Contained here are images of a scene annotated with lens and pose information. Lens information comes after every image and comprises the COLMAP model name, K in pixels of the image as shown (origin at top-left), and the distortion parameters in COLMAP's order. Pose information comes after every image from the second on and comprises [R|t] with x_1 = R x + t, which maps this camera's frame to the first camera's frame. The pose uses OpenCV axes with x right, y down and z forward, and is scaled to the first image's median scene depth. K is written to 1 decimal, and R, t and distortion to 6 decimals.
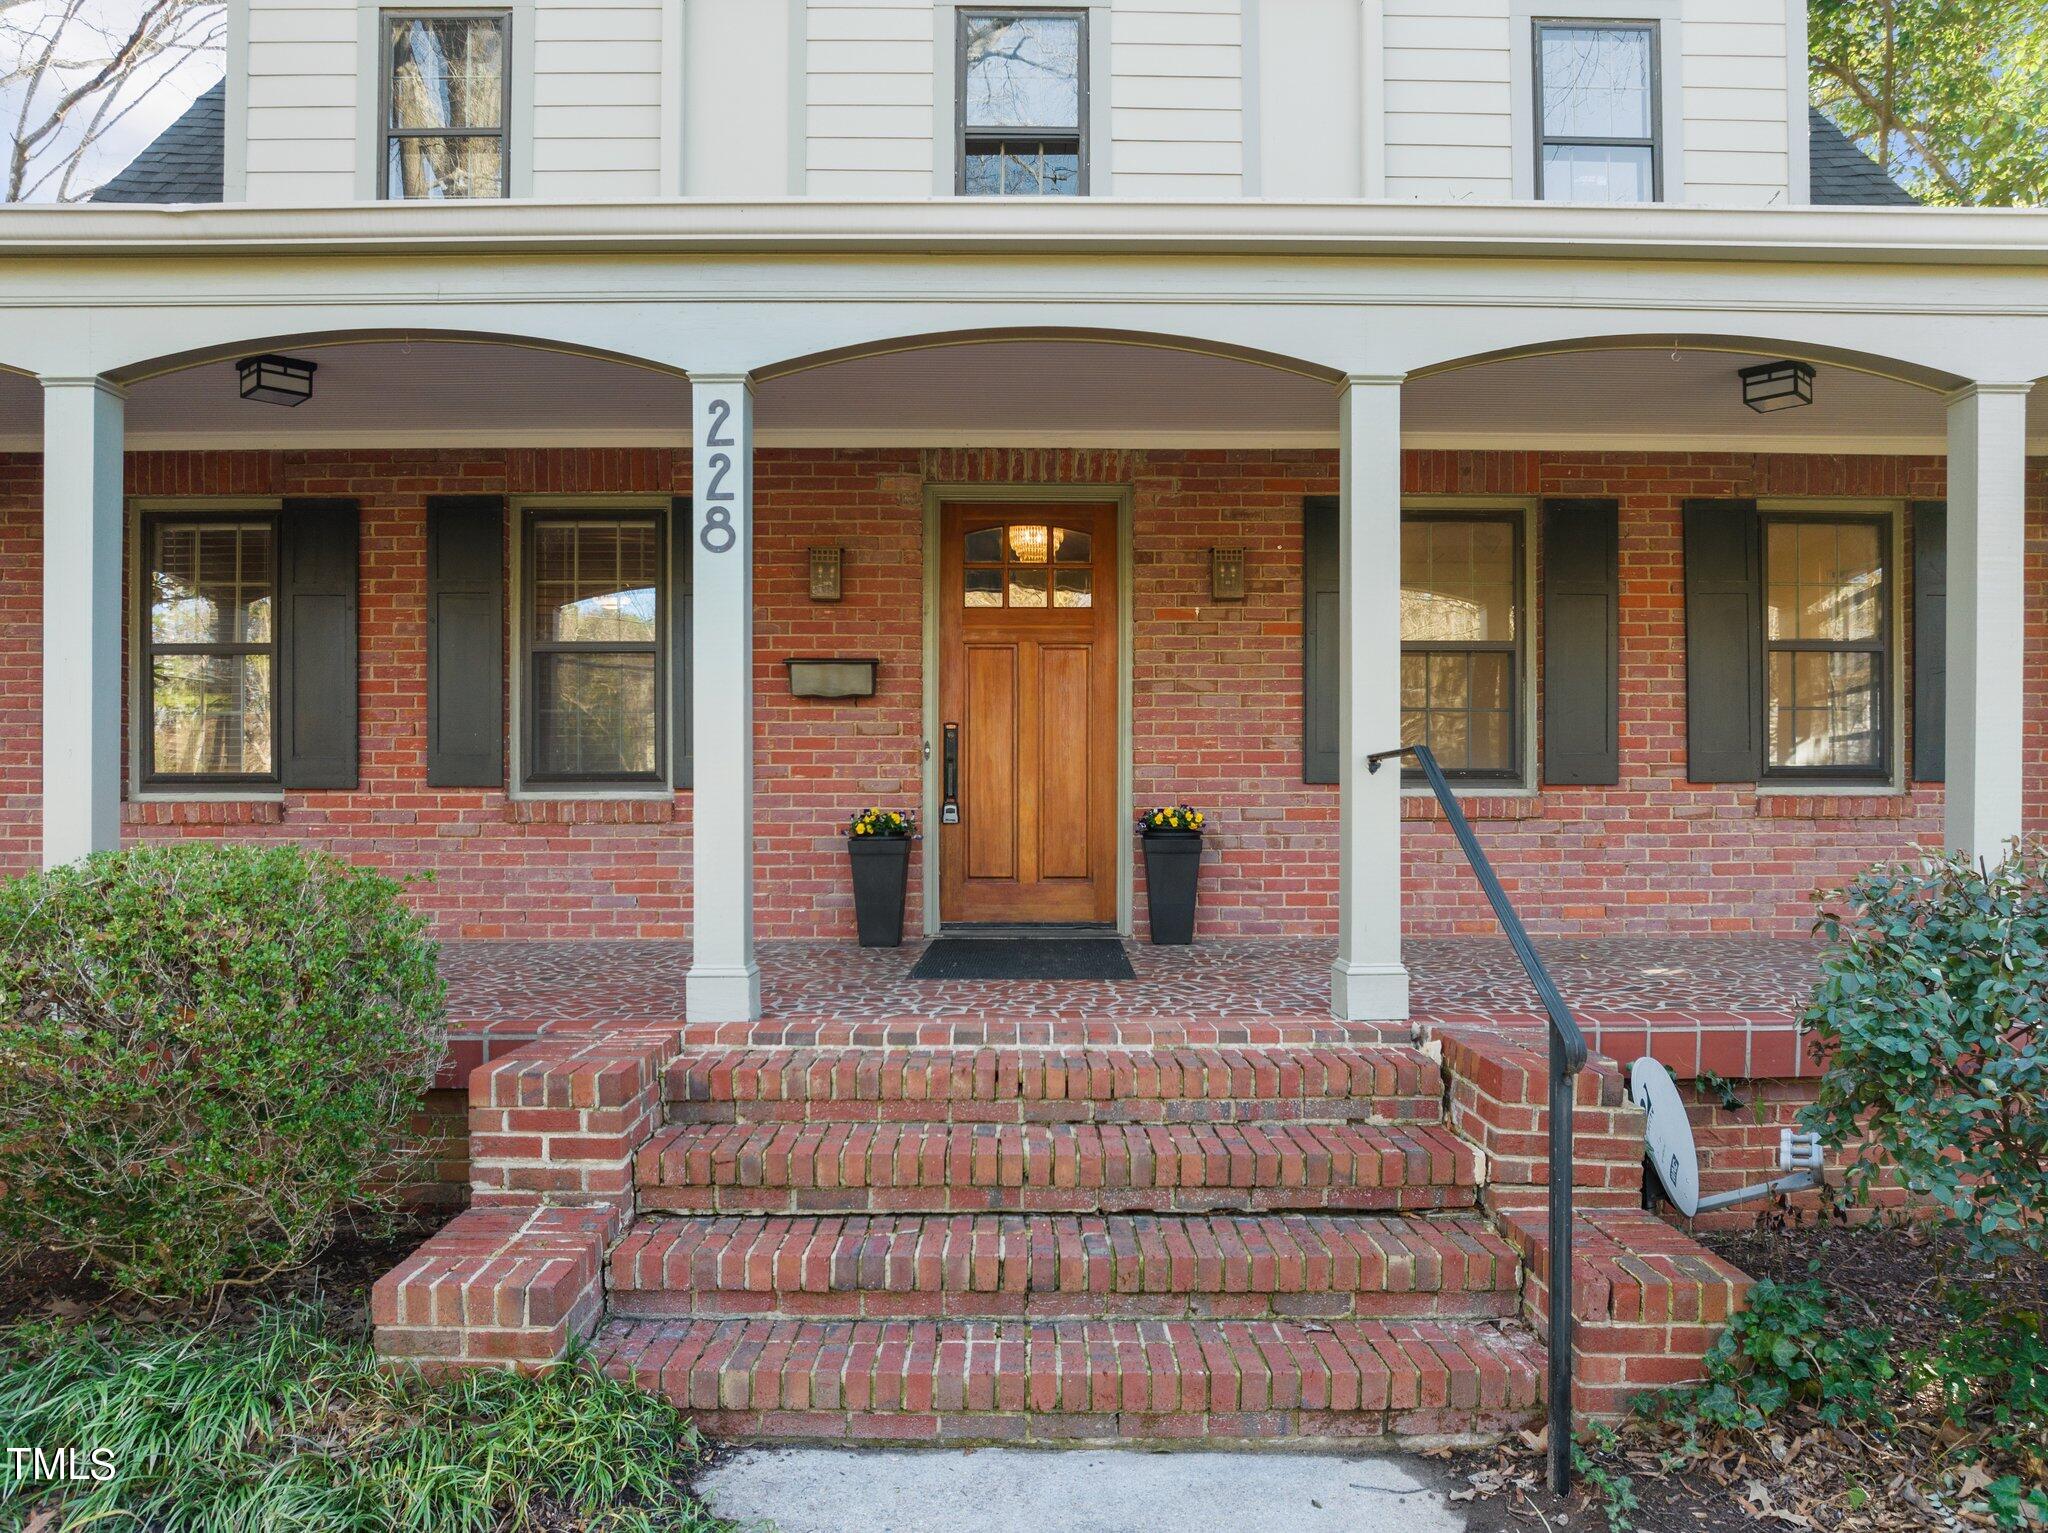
lens RADIAL K [[1464.7, 0, 1027.5], [0, 1464.7, 825.2], [0, 0, 1]] dist [-0.050698, -0.000601]
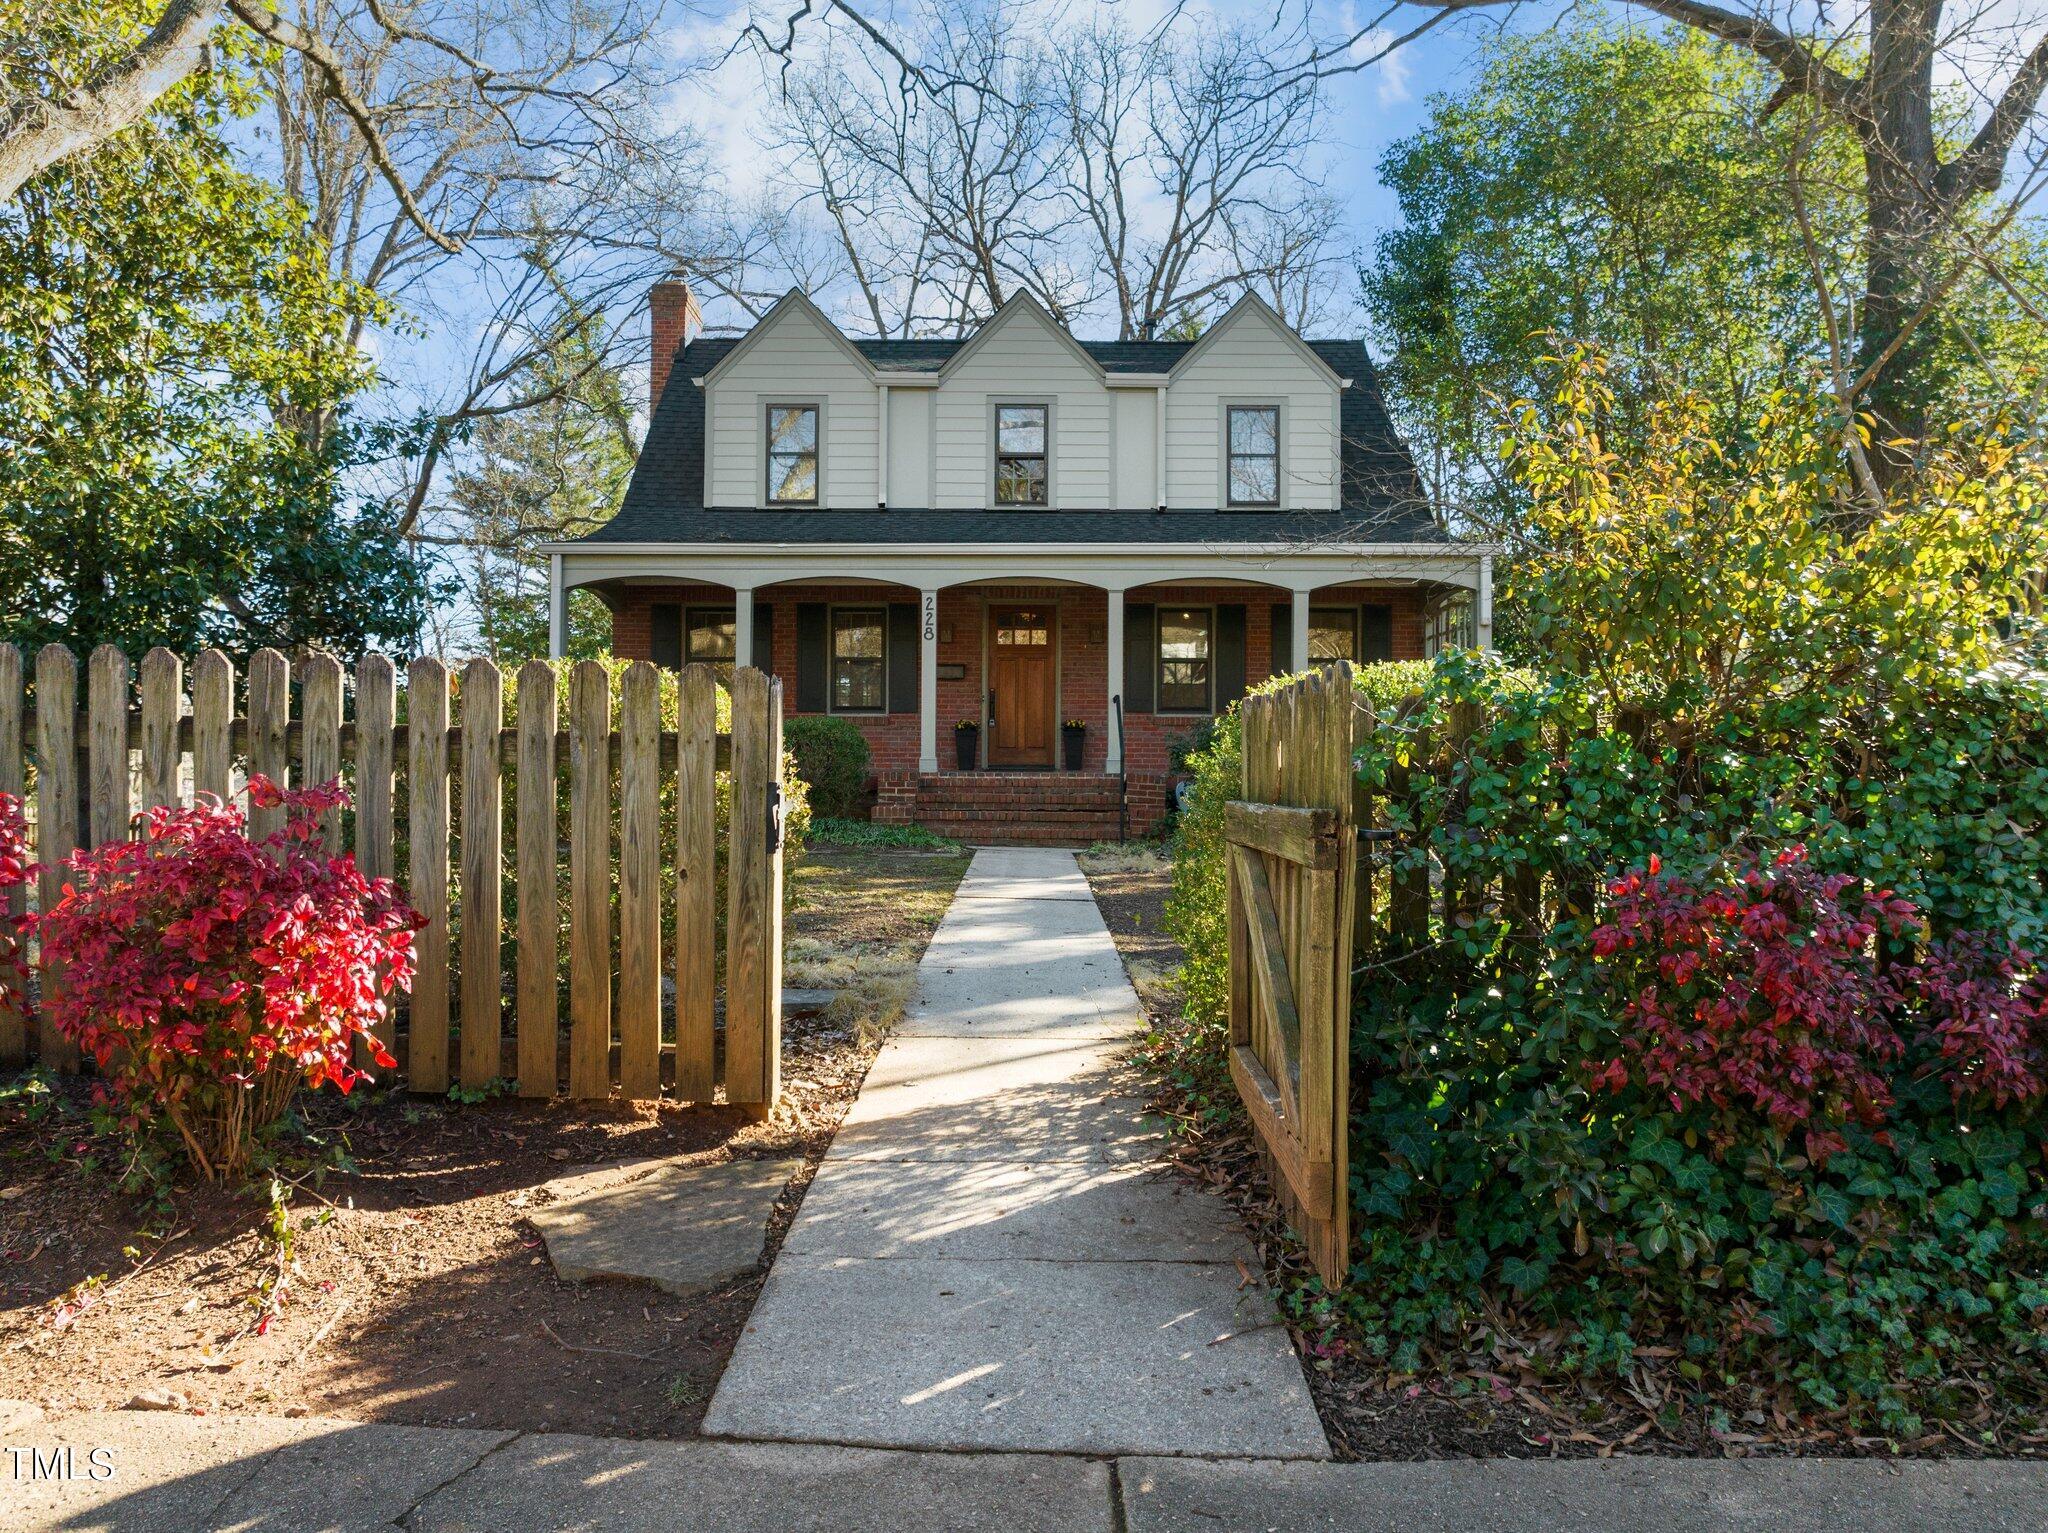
lens RADIAL K [[1428.6, 0, 1024.0], [0, 1428.6, 766.5], [0, 0, 1]] dist [-0.038516, 0.002535]
pose [[0.999768, 0.004899, -0.020993, 0.097209], [-0.005249, 0.999848, -0.016618, 0.183564], [0.020908, 0.016725, 0.999641, -2.557916]]
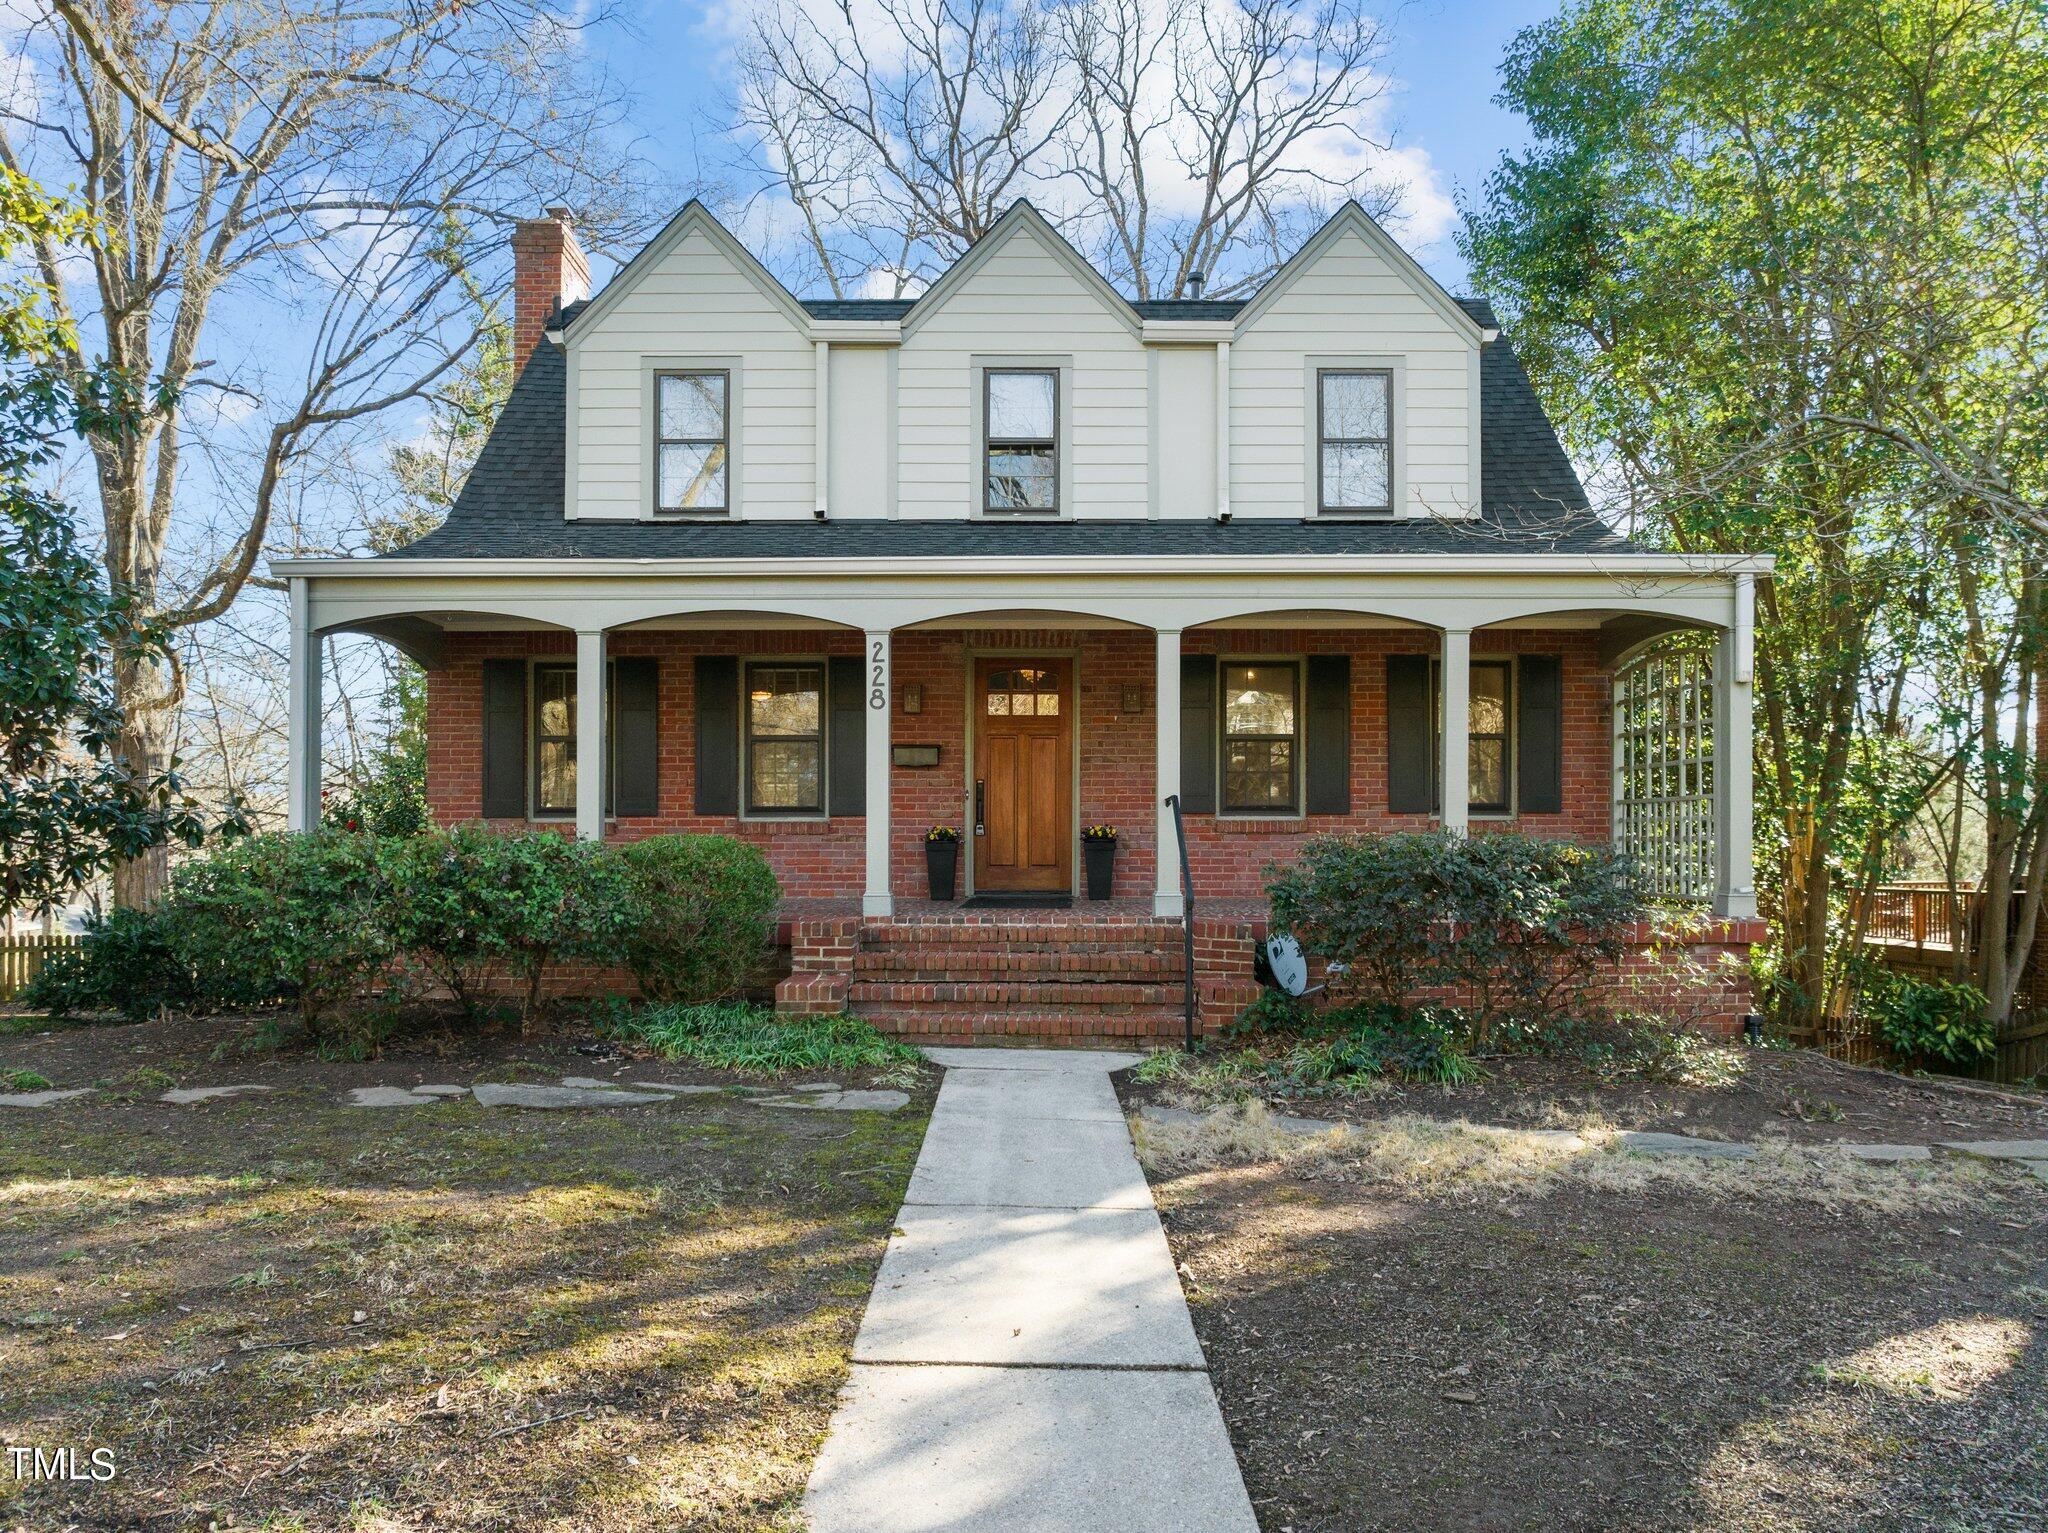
lens RADIAL K [[1463.8, 0, 1024.6], [0, 1463.8, 854.5], [0, 0, 1]] dist [-0.020576, -0.036668]
pose [[0.999735, 0.001189, -0.022970, 0.072624], [-0.001302, 0.999987, -0.004916, 0.051682], [0.022964, 0.004944, 0.999724, -1.323020]]
